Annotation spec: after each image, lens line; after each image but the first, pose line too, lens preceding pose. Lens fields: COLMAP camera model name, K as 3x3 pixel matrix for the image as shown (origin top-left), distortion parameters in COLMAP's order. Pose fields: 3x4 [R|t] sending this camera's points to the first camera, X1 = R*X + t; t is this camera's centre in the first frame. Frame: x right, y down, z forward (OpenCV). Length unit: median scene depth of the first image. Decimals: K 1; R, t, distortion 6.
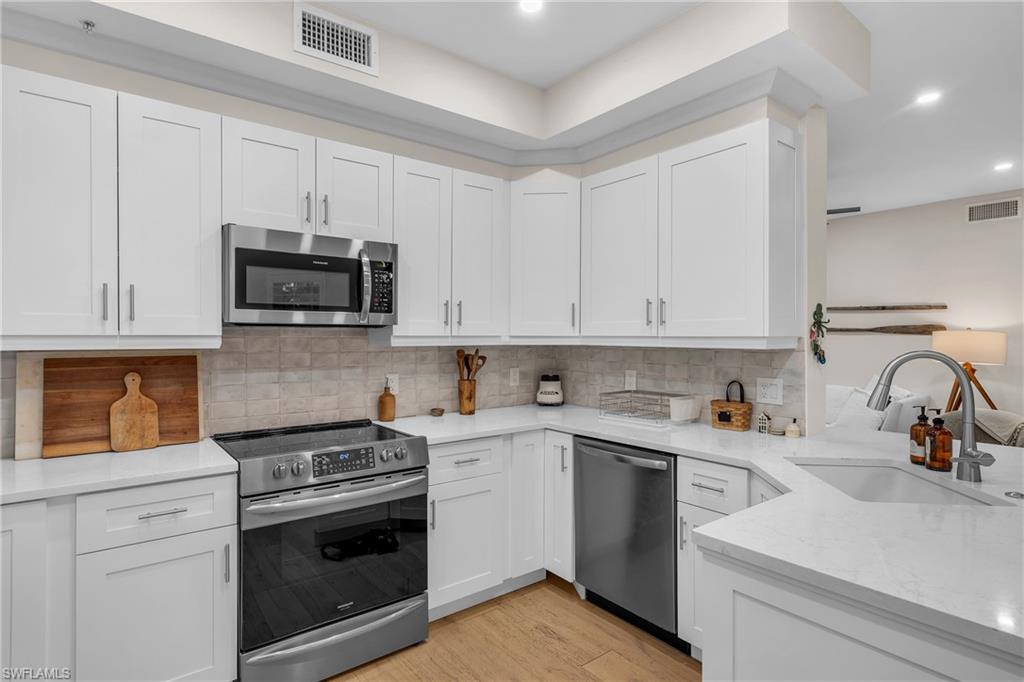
lens RADIAL K [[527.4, 0, 512.0], [0, 527.4, 341.0], [0, 0, 1]] dist [0.017957, 0.000312]
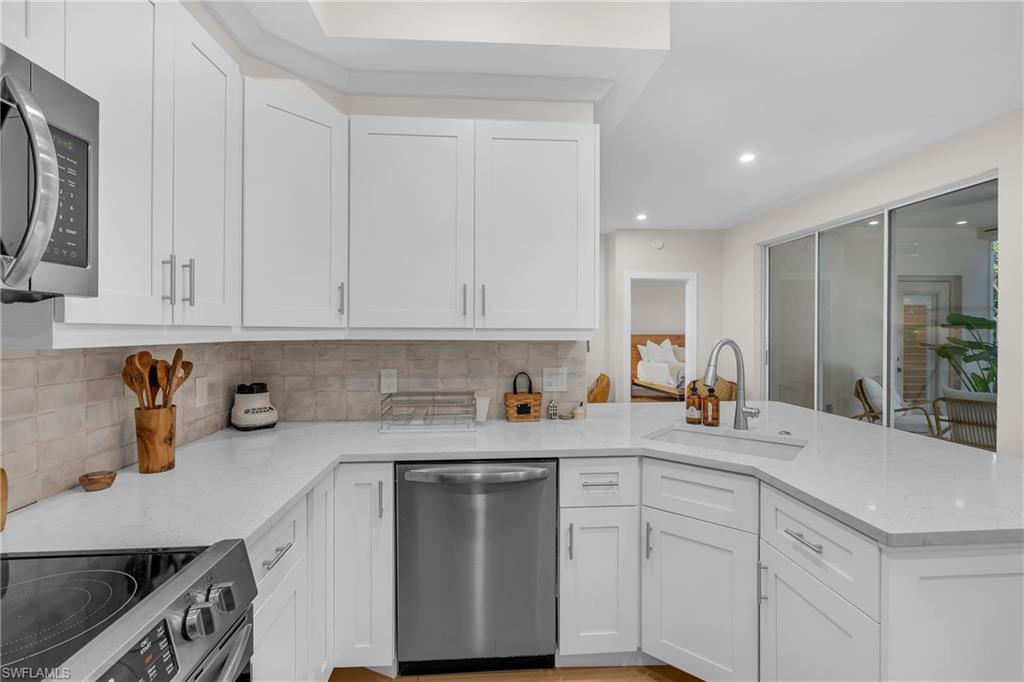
lens RADIAL K [[472.9, 0, 509.5], [0, 472.9, 335.8], [0, 0, 1]] dist [-0.003206, -0.000265]
pose [[0.558345, -0.008374, 0.829566, -0.306667], [0.005952, 0.999964, 0.006088, -0.000219], [-0.829587, 0.001538, 0.558375, 0.462428]]
